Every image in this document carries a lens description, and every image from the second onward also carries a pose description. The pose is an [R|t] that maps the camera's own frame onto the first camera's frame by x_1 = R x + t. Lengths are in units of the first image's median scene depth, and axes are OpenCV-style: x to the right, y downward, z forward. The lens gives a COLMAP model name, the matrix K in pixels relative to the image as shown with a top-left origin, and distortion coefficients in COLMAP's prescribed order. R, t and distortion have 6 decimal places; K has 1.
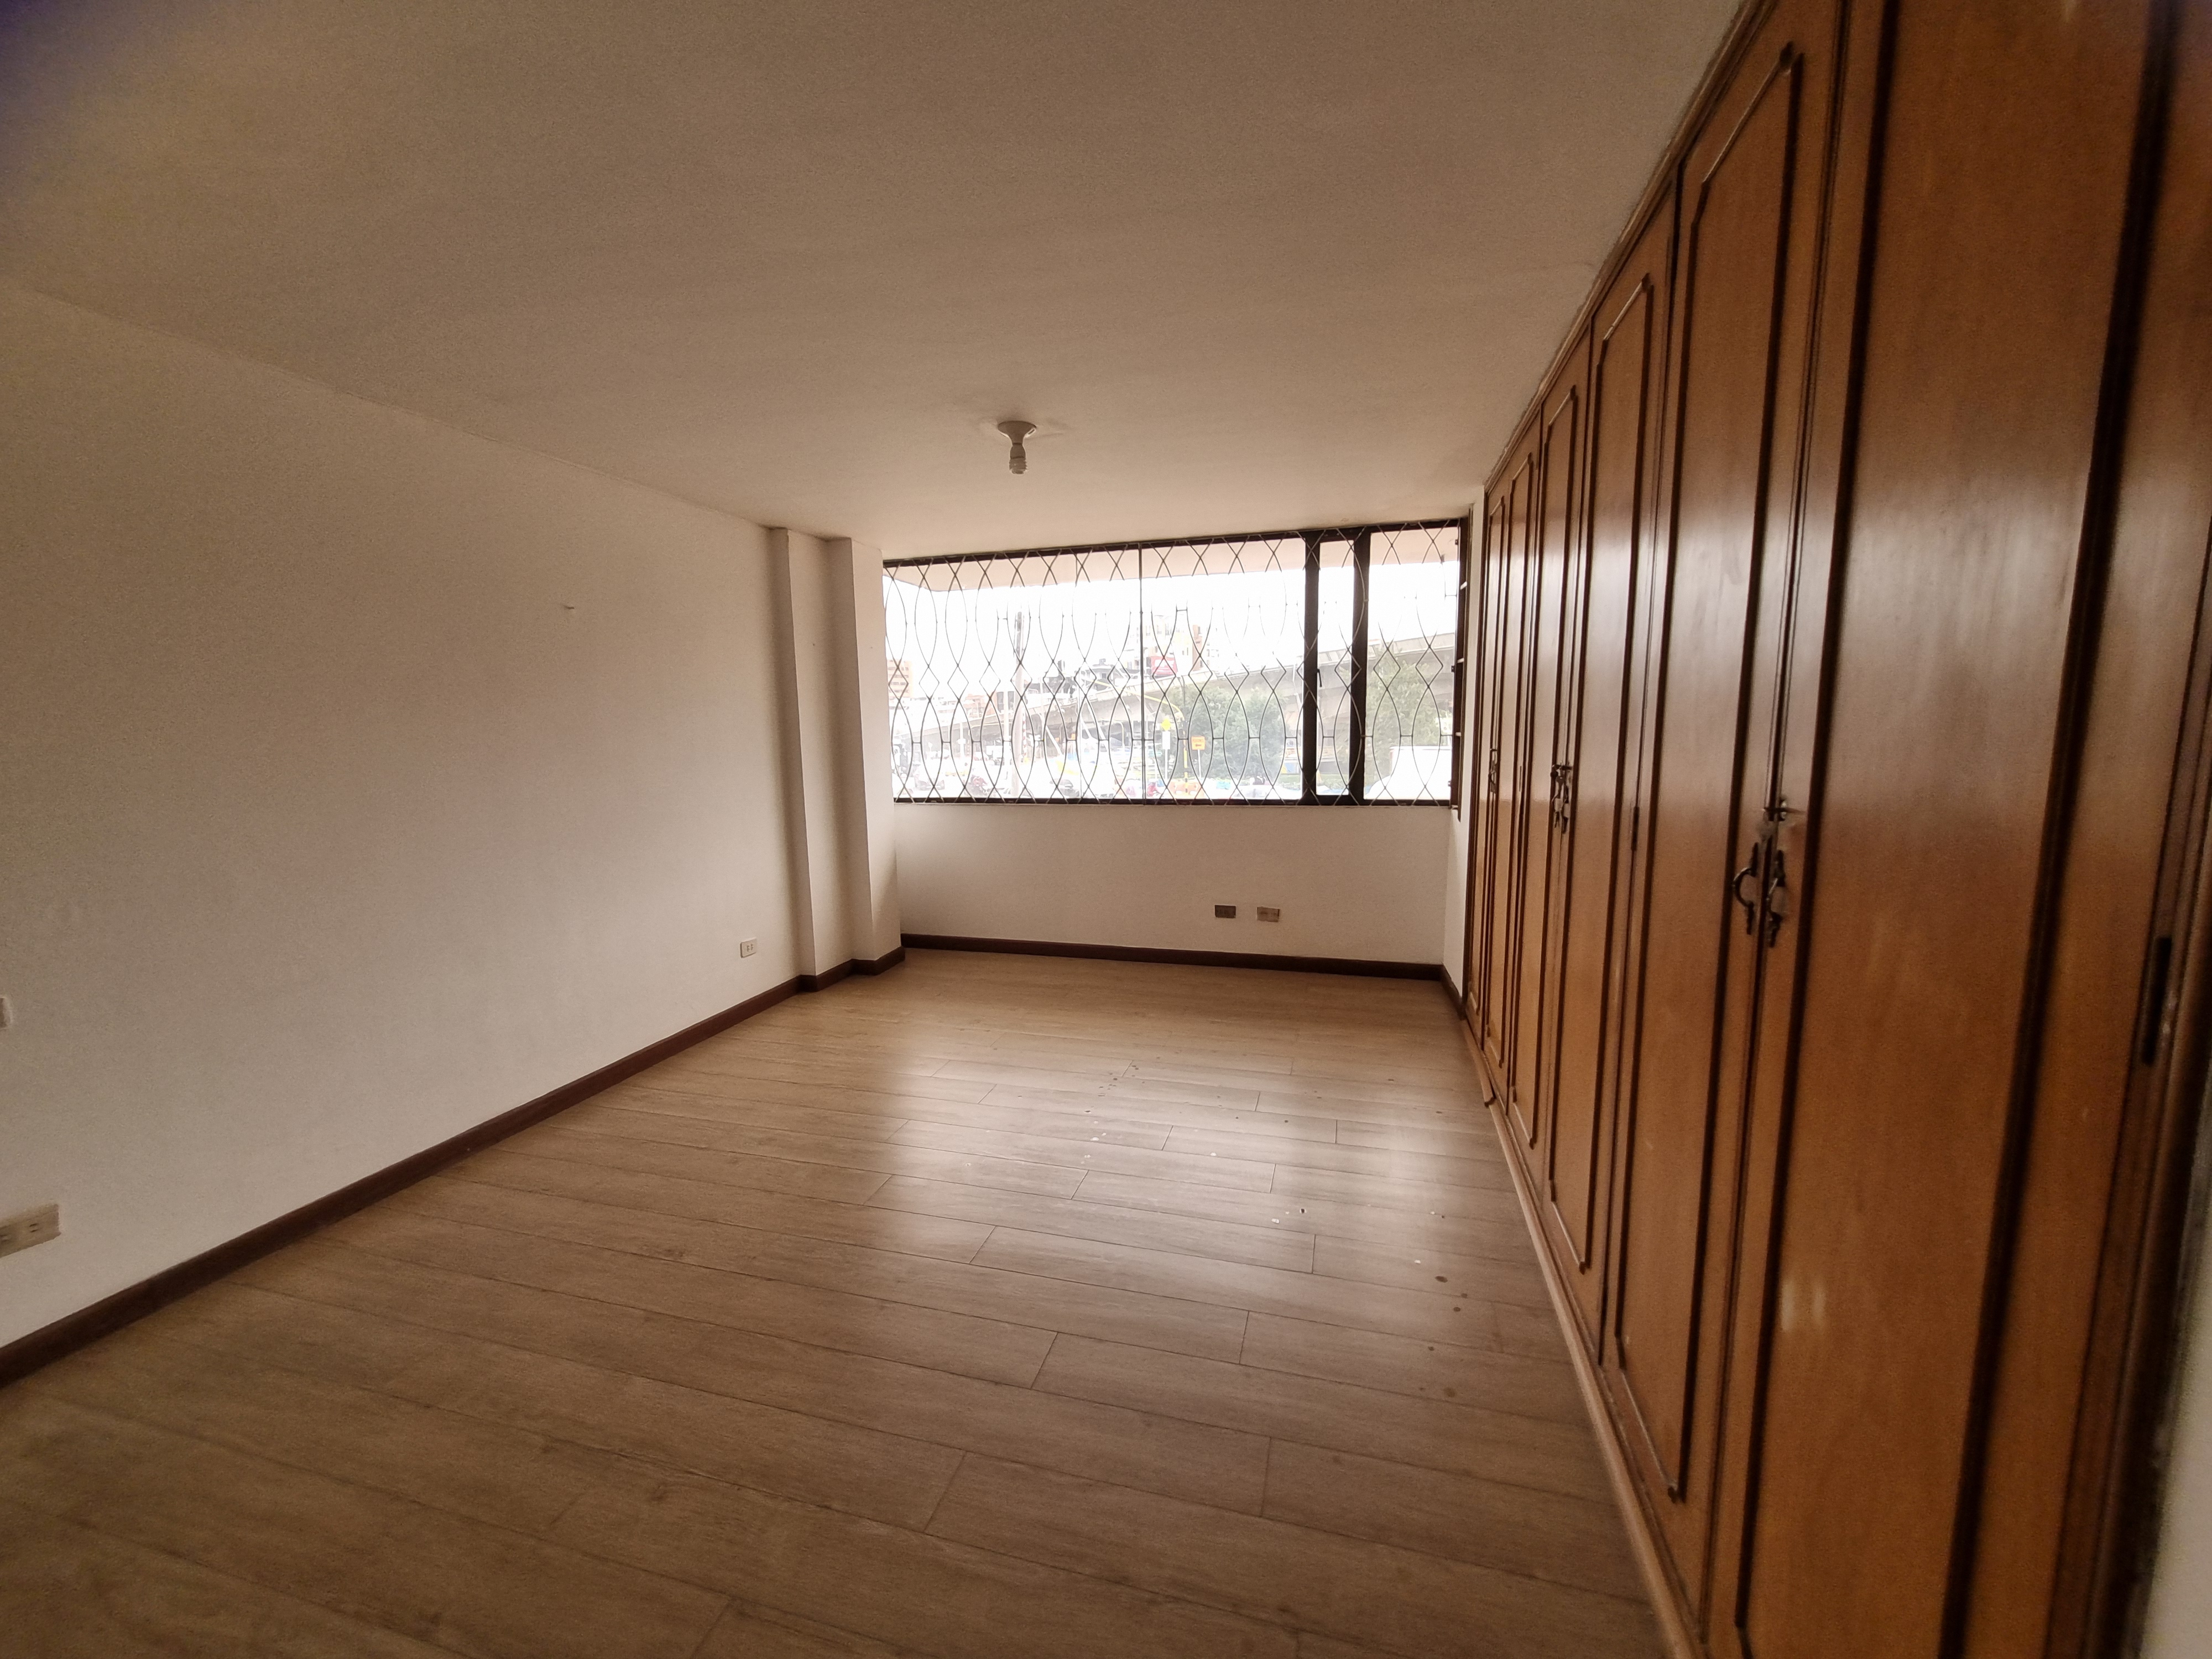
lens RADIAL K [[858.3, 0, 1126.6], [0, 858.3, 841.6], [0, 0, 1]] dist [0.000361, 0.000013]
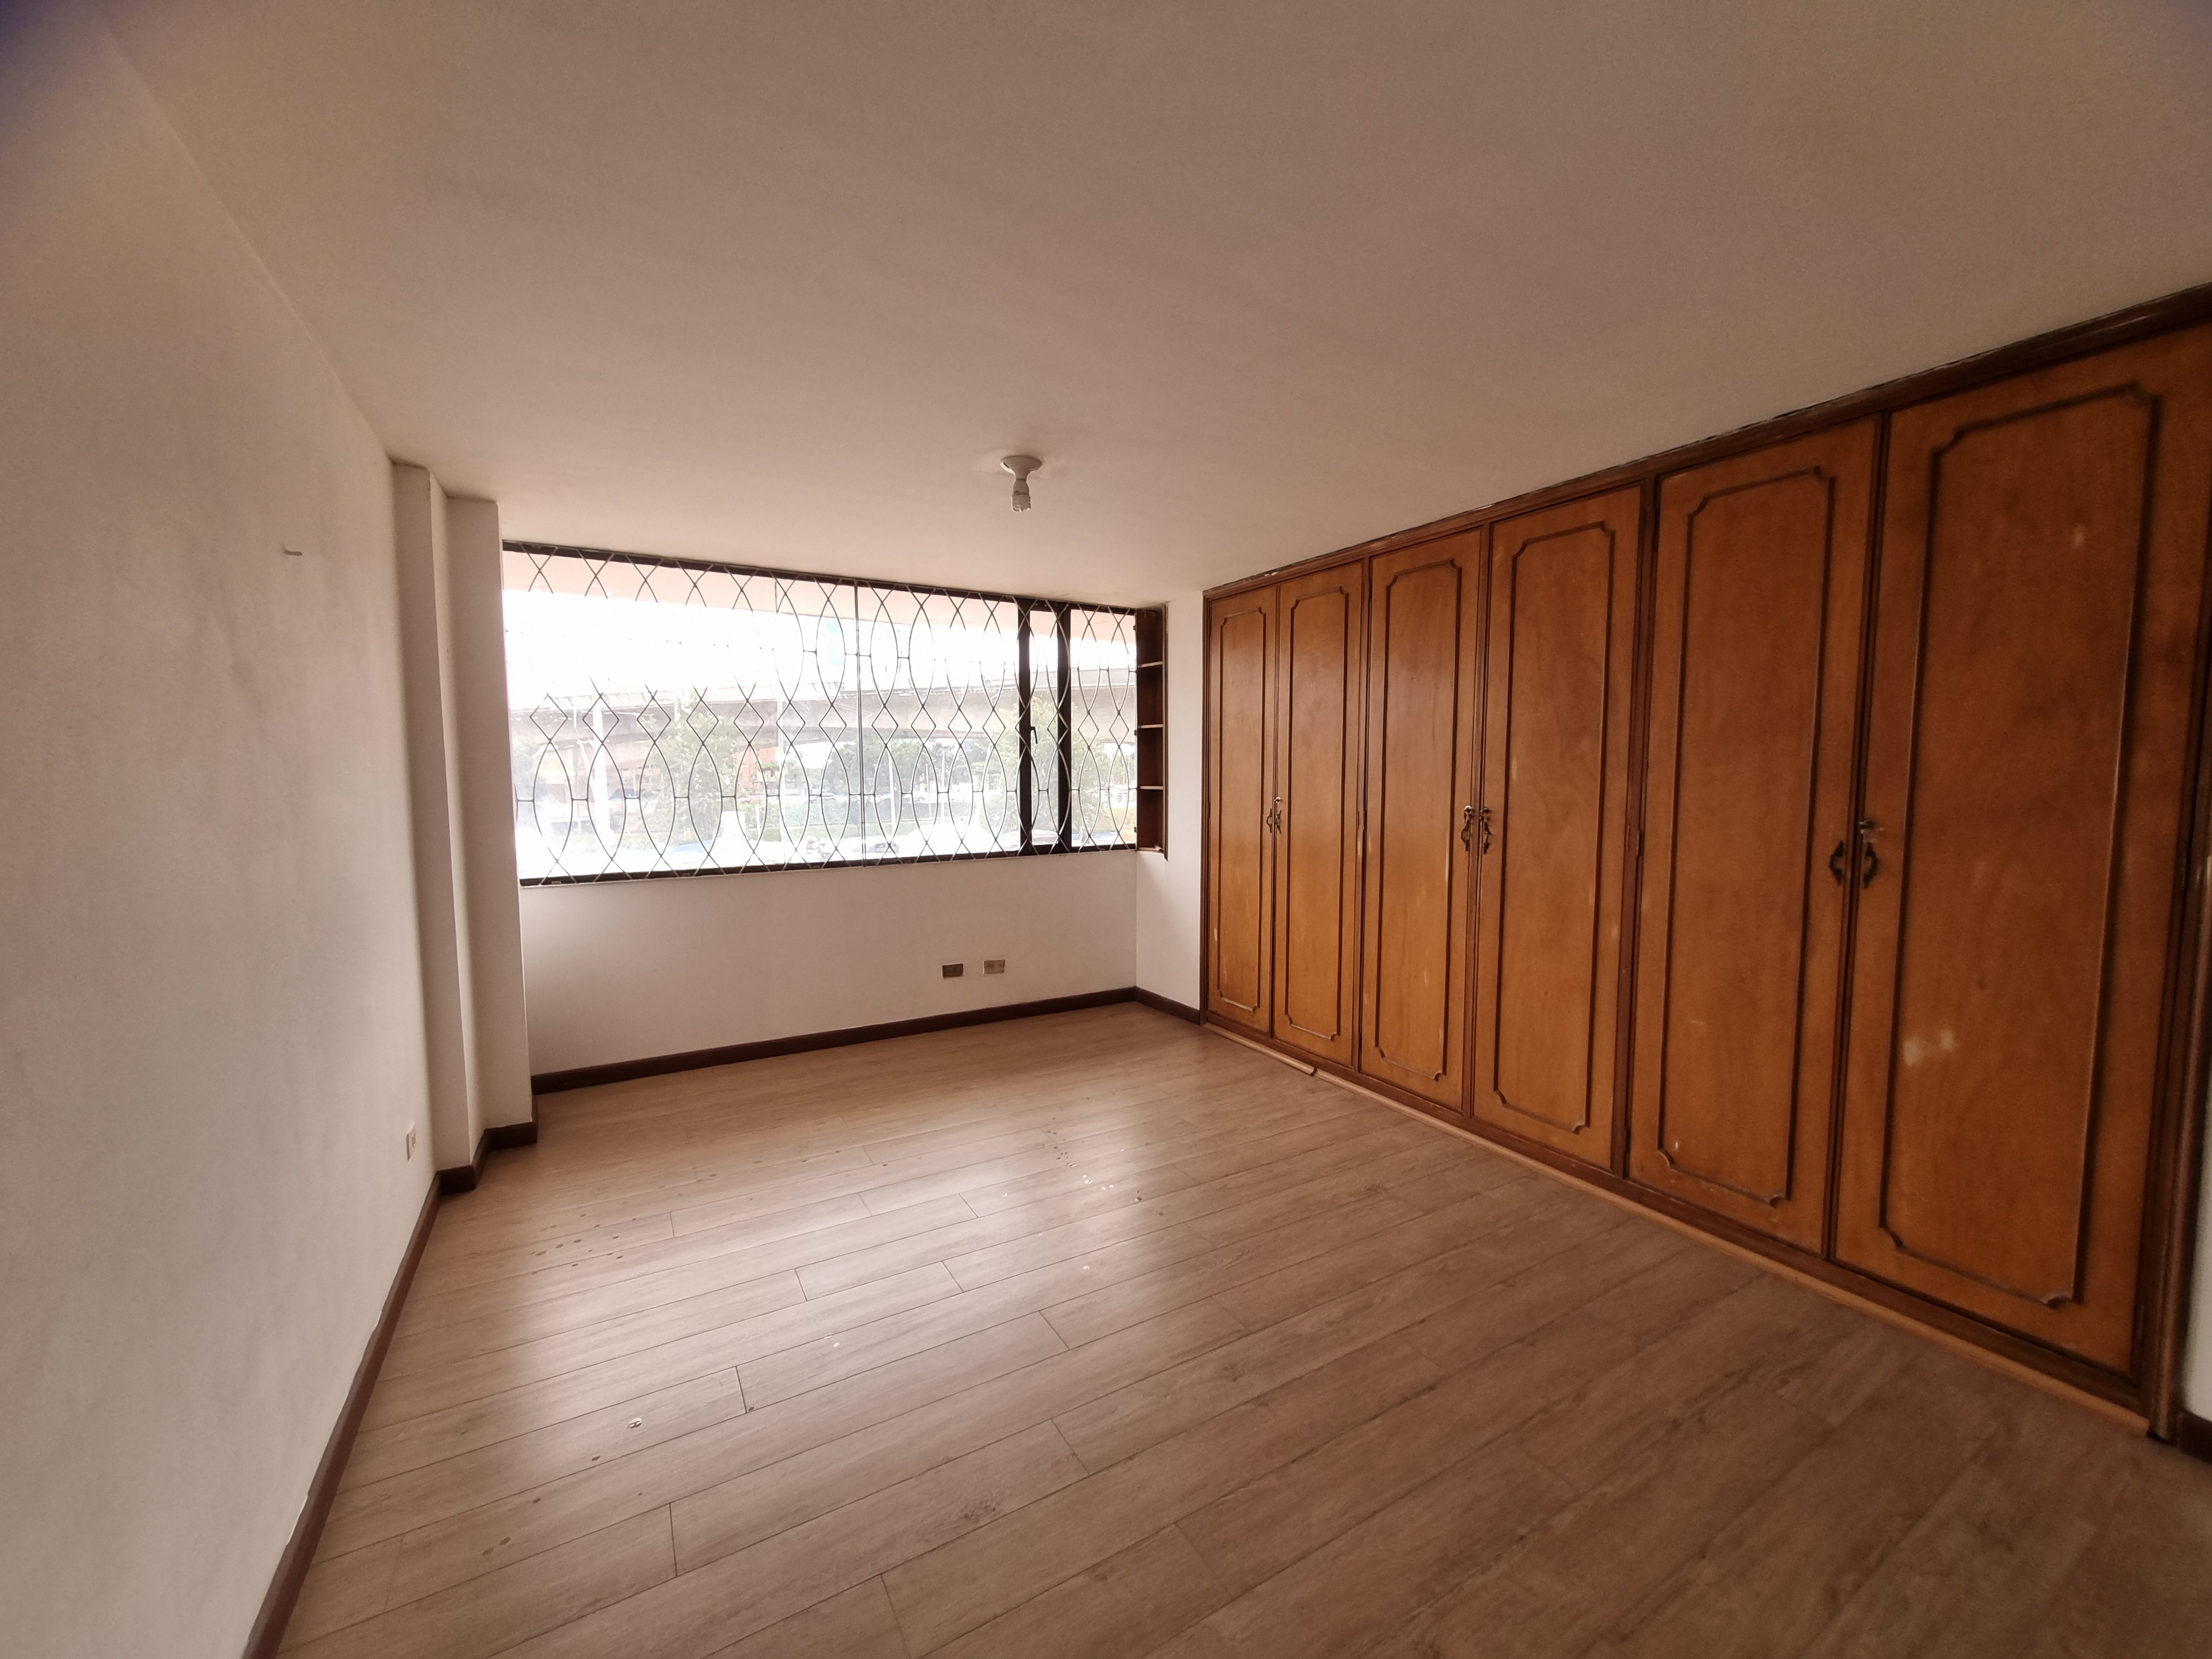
lens RADIAL K [[858.3, 0, 1126.6], [0, 858.3, 841.6], [0, 0, 1]] dist [0.000361, 0.000013]
pose [[0.699662, -0.044454, 0.713090, -0.459170], [0.089426, 0.995663, -0.025673, -0.022177], [-0.708856, 0.081731, 0.700602, 0.184473]]
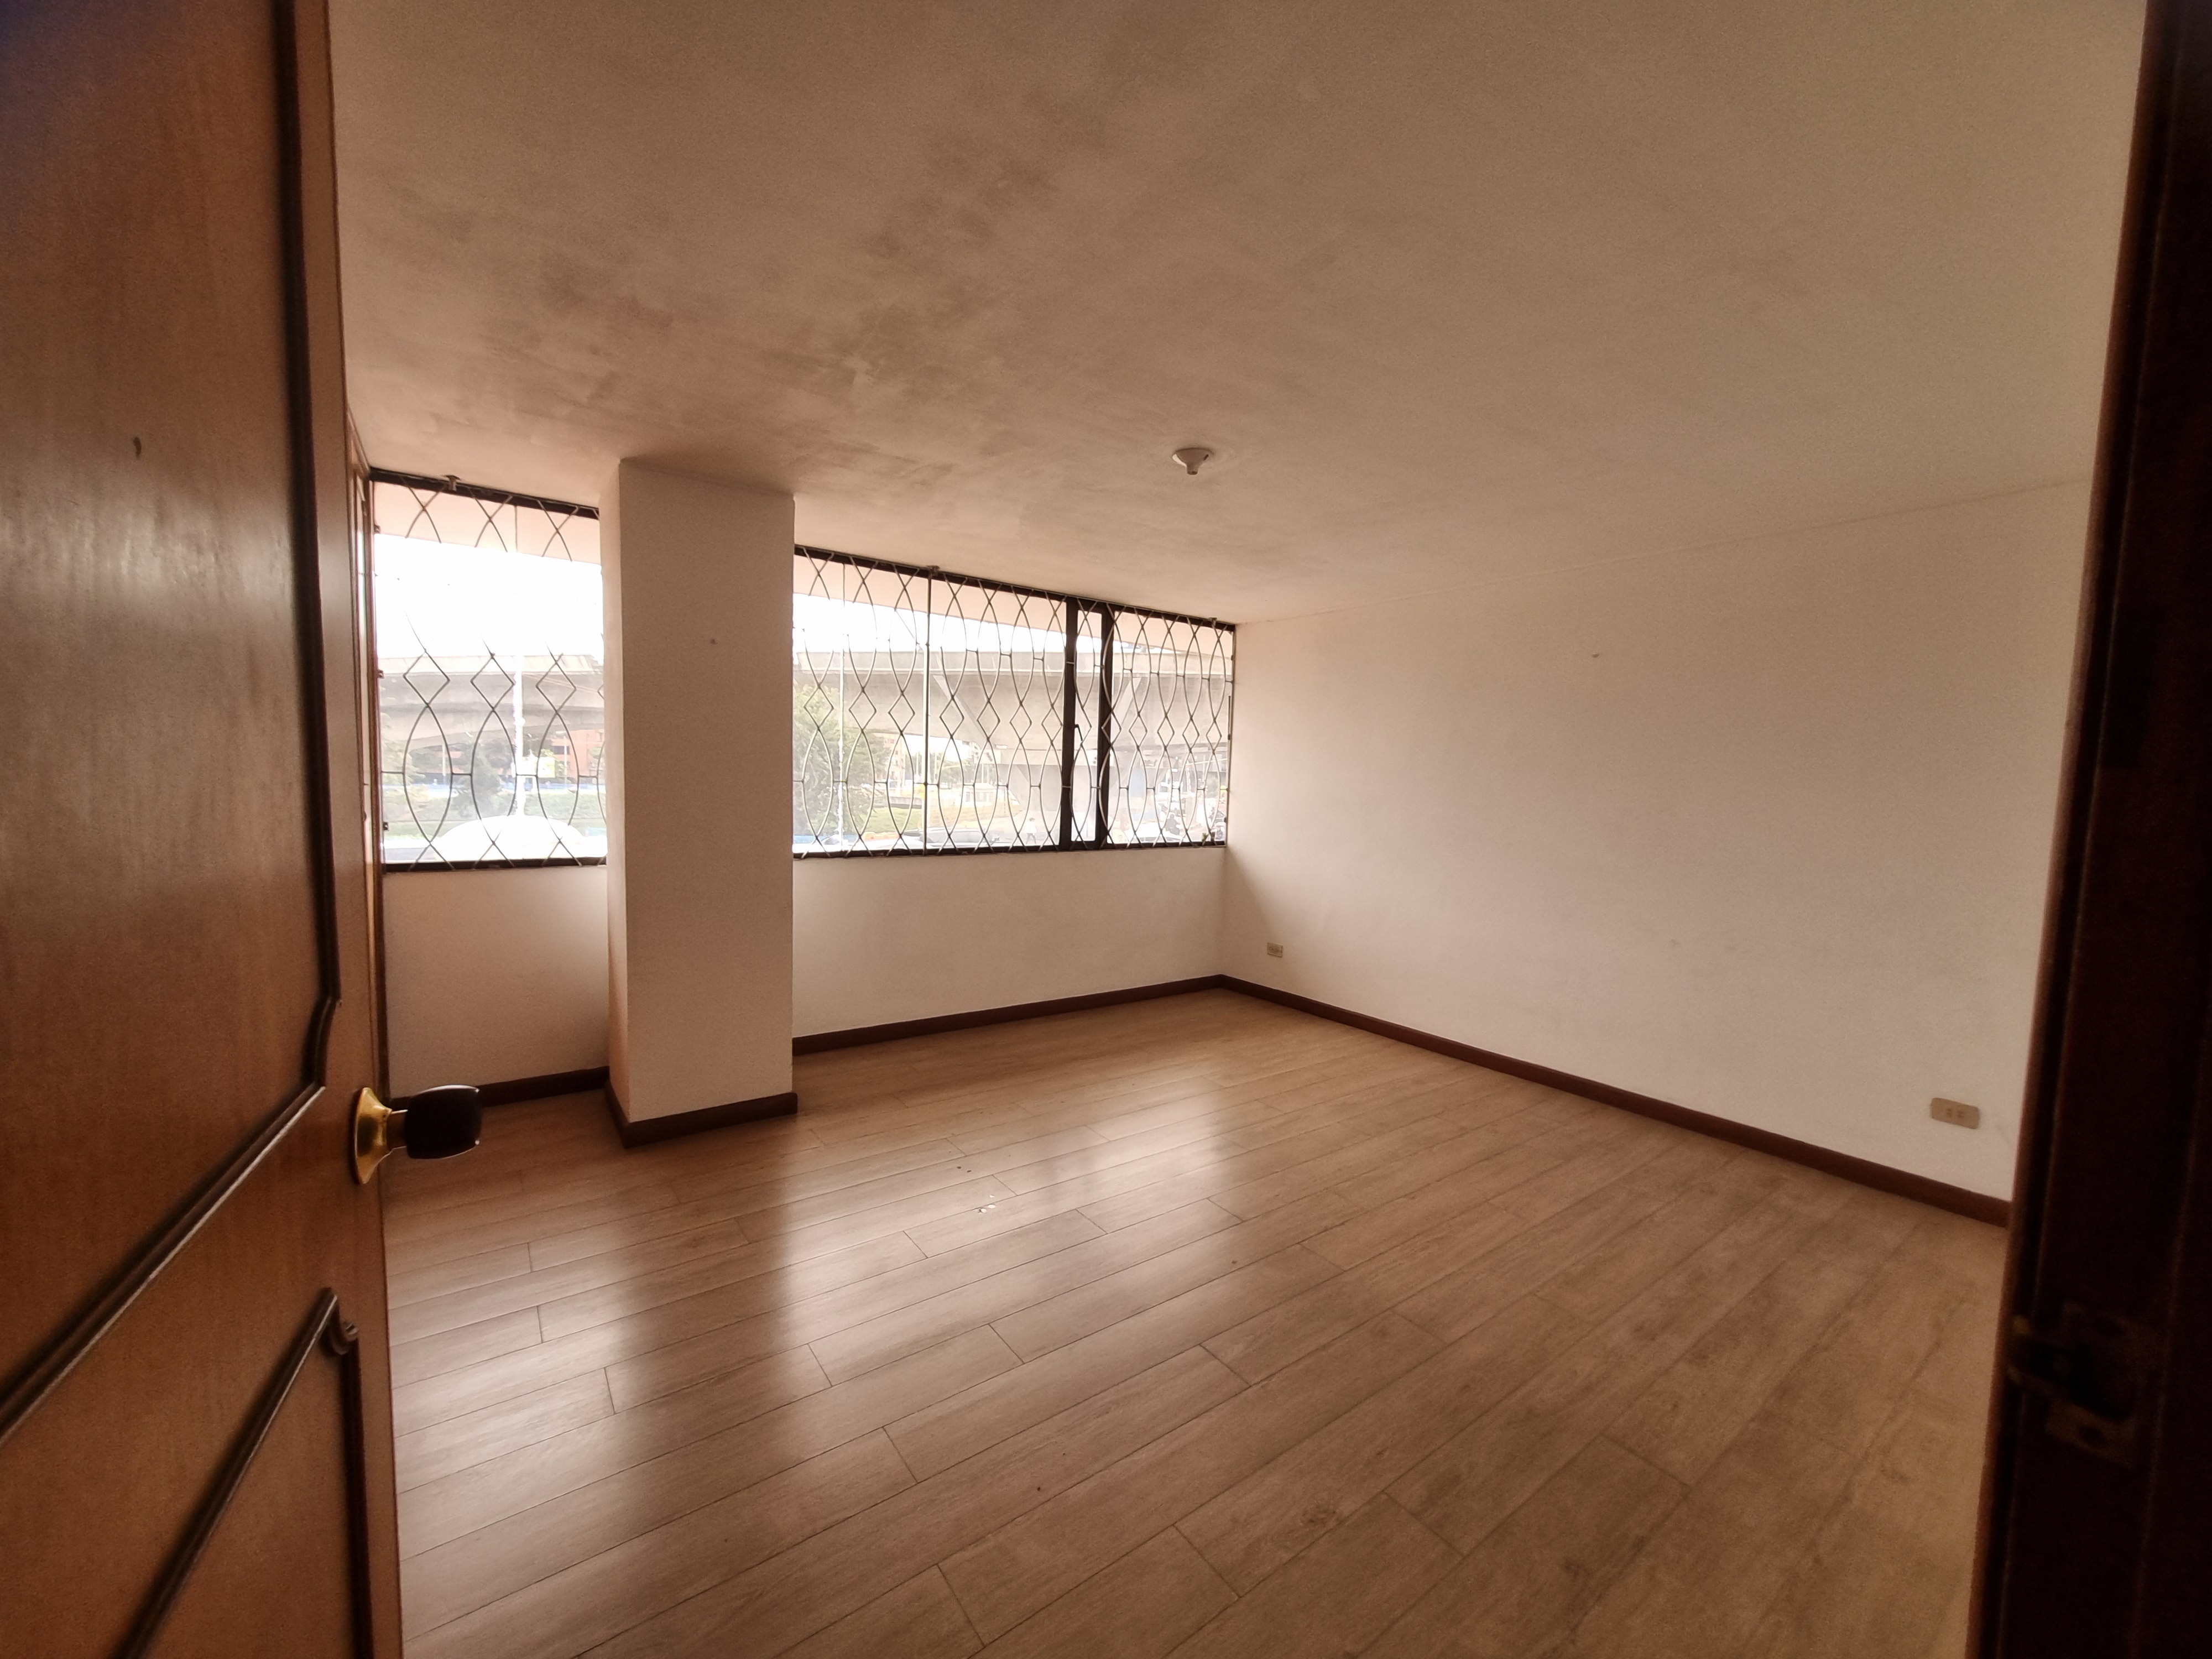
lens RADIAL K [[955.7, 0, 1142.2], [0, 955.7, 828.6], [0, 0, 1]] dist [0.001217, 0.000074]
pose [[0.563790, -0.012833, 0.825819, -0.726757], [0.065128, 0.997456, -0.028964, -0.028725], [-0.823347, 0.070114, 0.563191, 0.260276]]
